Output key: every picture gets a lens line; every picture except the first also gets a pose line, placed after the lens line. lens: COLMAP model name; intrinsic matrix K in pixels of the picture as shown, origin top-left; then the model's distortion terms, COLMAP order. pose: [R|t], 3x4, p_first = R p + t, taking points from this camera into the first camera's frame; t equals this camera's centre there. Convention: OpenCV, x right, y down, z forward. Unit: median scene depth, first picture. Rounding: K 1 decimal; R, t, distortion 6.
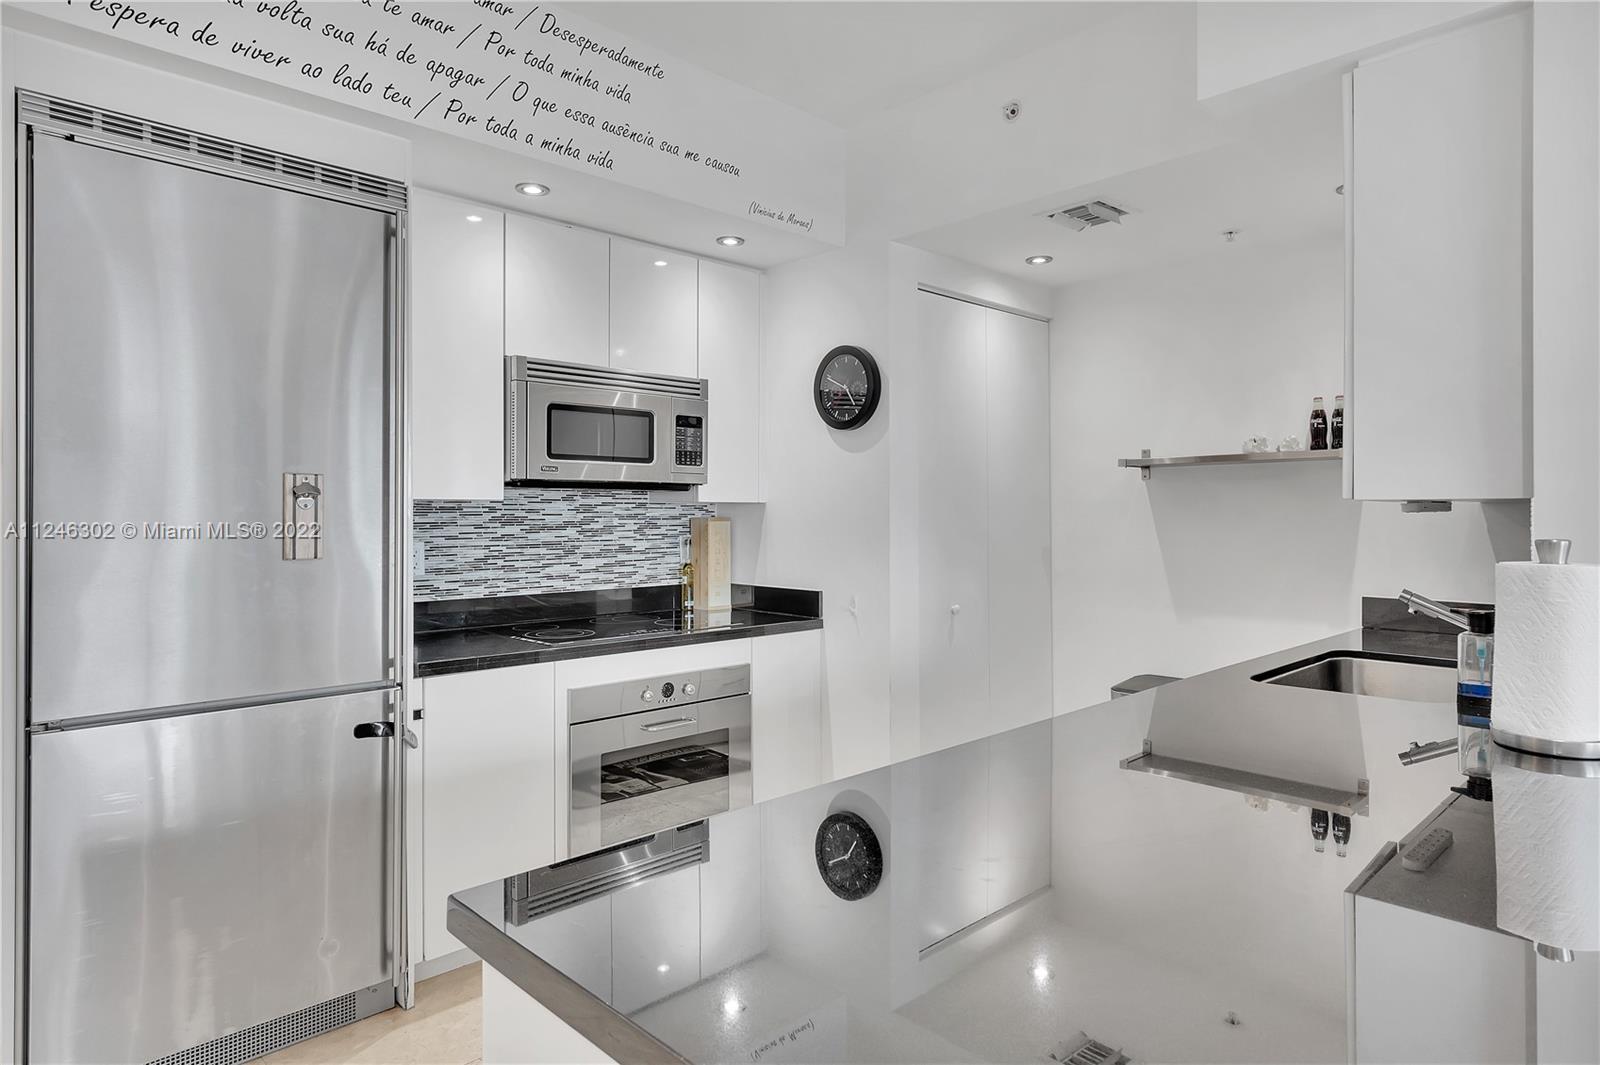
lens RADIAL K [[924.1, 0, 805.0], [0, 924.1, 506.1], [0, 0, 1]] dist [0.005161, 0.000446]
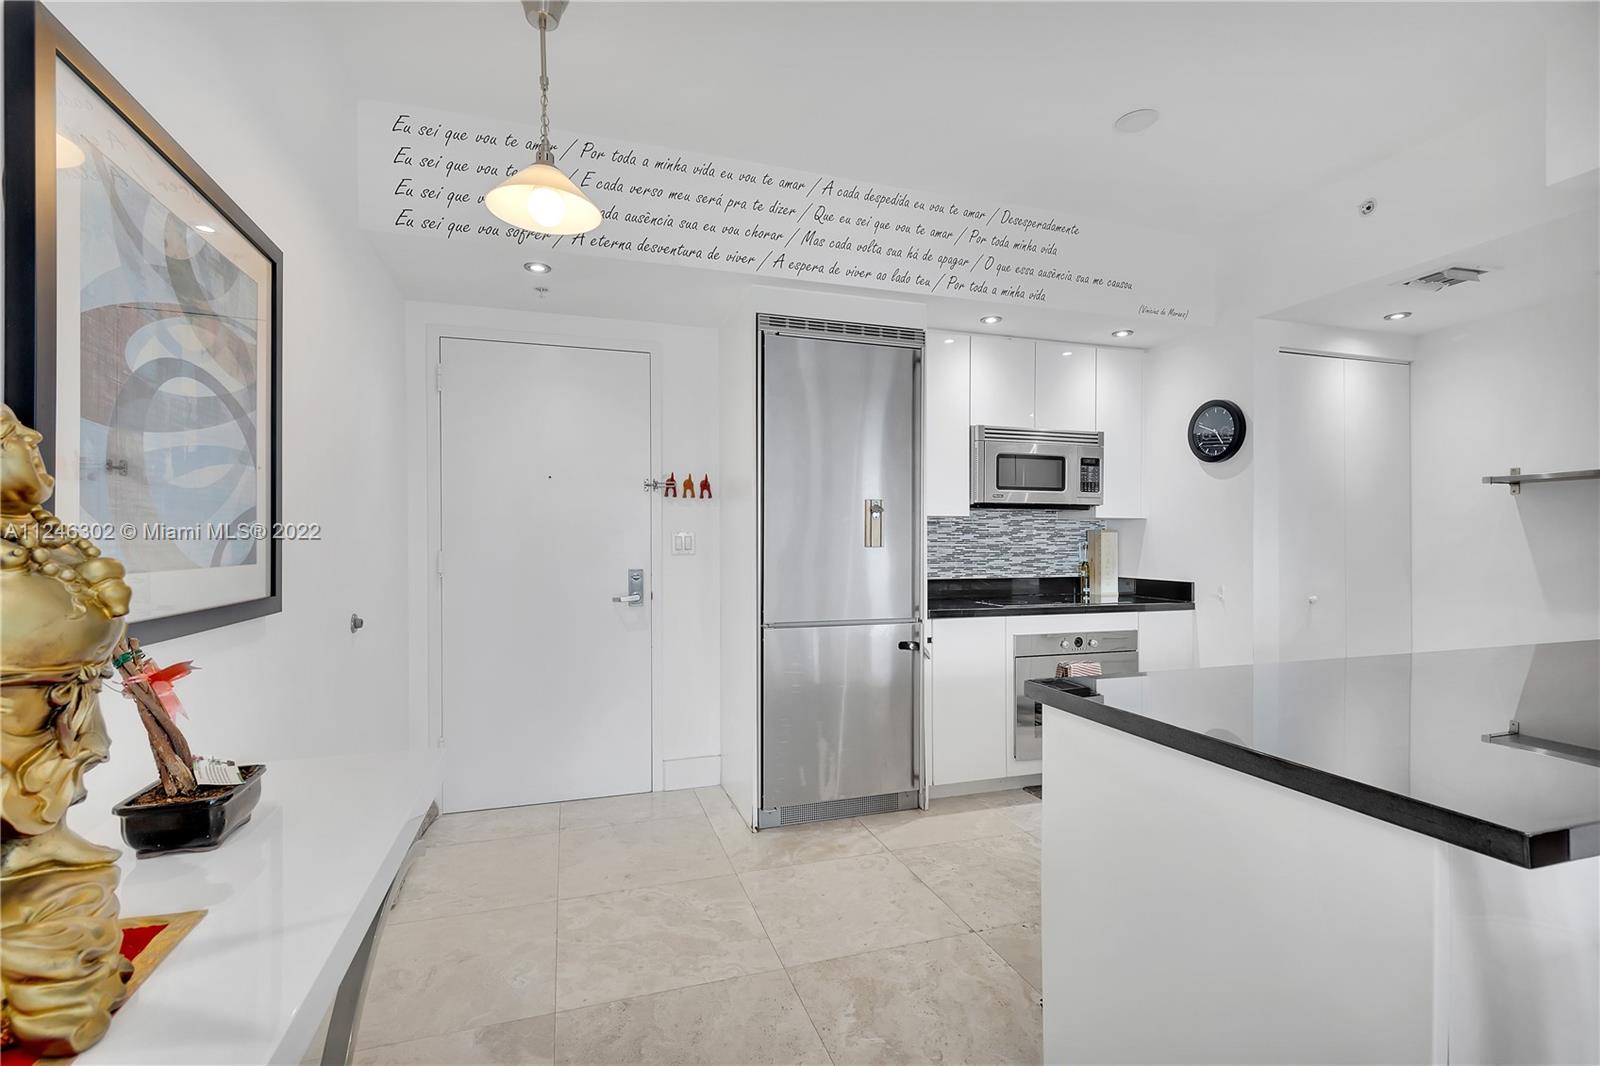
lens RADIAL K [[726.0, 0, 796.7], [0, 726.0, 543.2], [0, 0, 1]] dist [0.002437, -0.000565]
pose [[0.896034, 0.002699, -0.443977, -0.032948], [0.002415, 0.999937, 0.010954, 0.023113], [0.443979, -0.010887, 0.895971, -0.231465]]
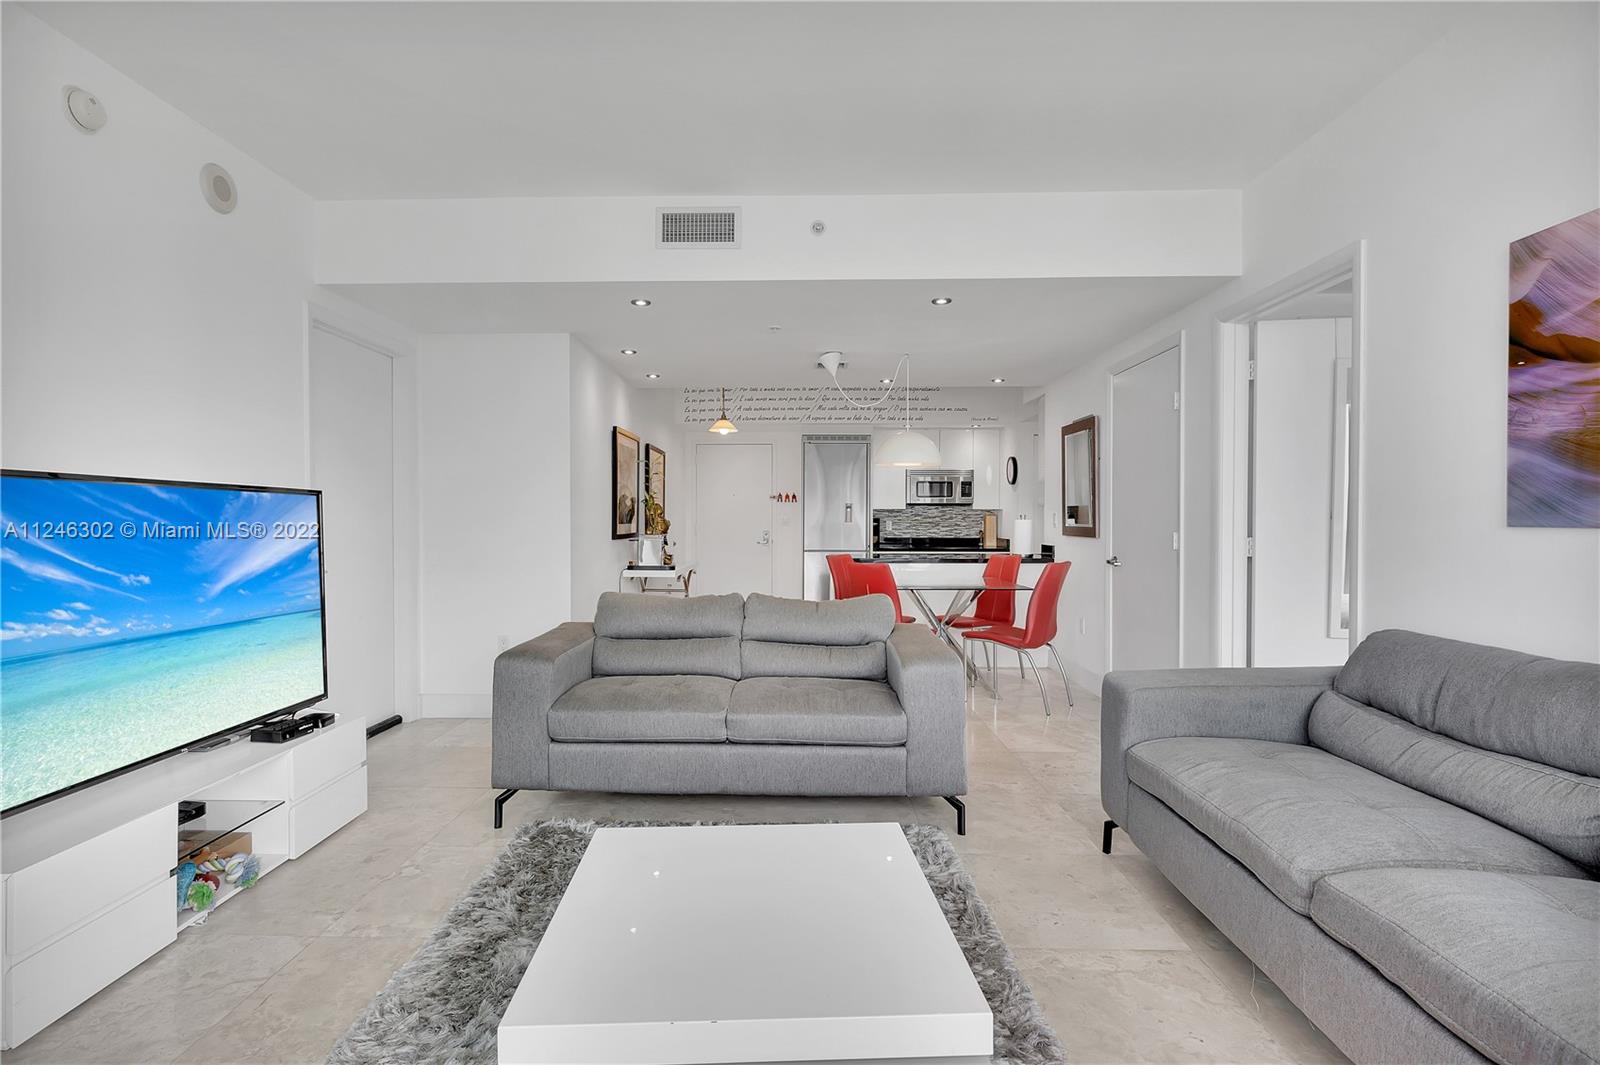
lens RADIAL K [[759.2, 0, 767.1], [0, 759.2, 531.6], [0, 0, 1]] dist [0.001145, -0.000070]
pose [[0.689619, 0.010768, -0.724092, 1.322663], [0.002184, 0.999854, 0.016949, 0.028128], [0.724169, -0.013270, 0.689495, -1.318944]]
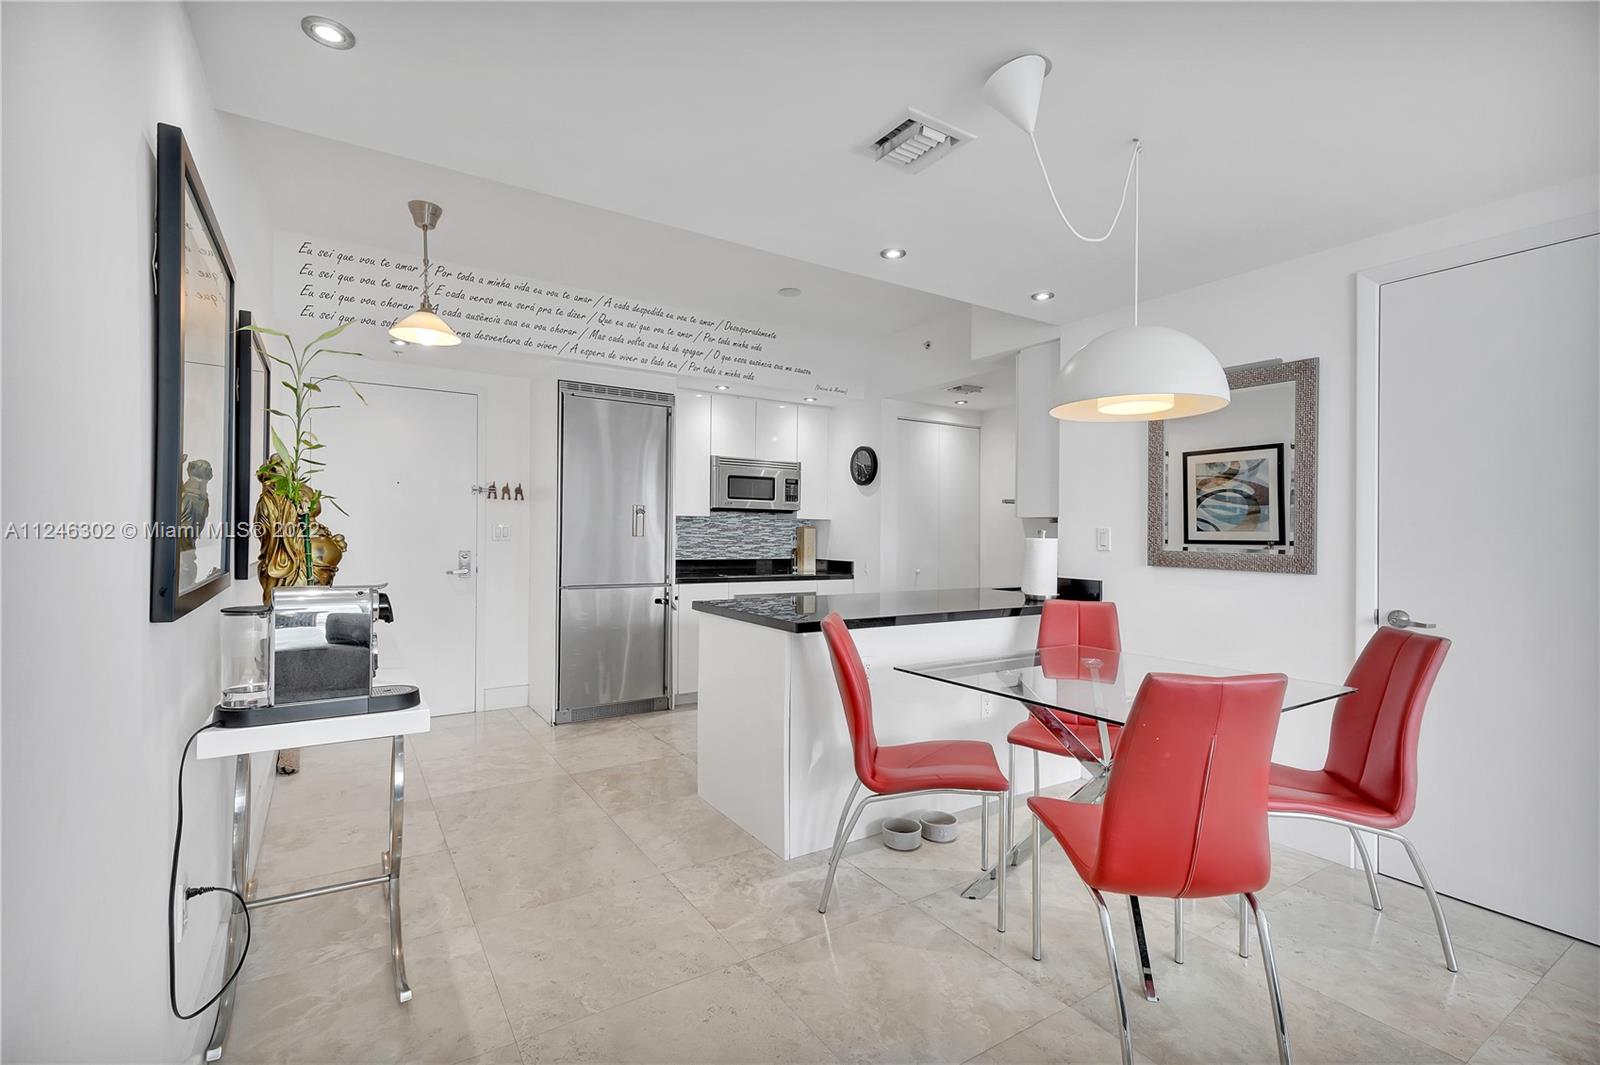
lens RADIAL K [[724.2, 0, 809.1], [0, 724.2, 537.9], [0, 0, 1]] dist [0.003384, 0.000014]
pose [[0.981936, 0.013503, -0.188729, 0.247763], [-0.011247, 0.999852, 0.013022, 0.019186], [0.188877, -0.010664, 0.981943, -0.697282]]
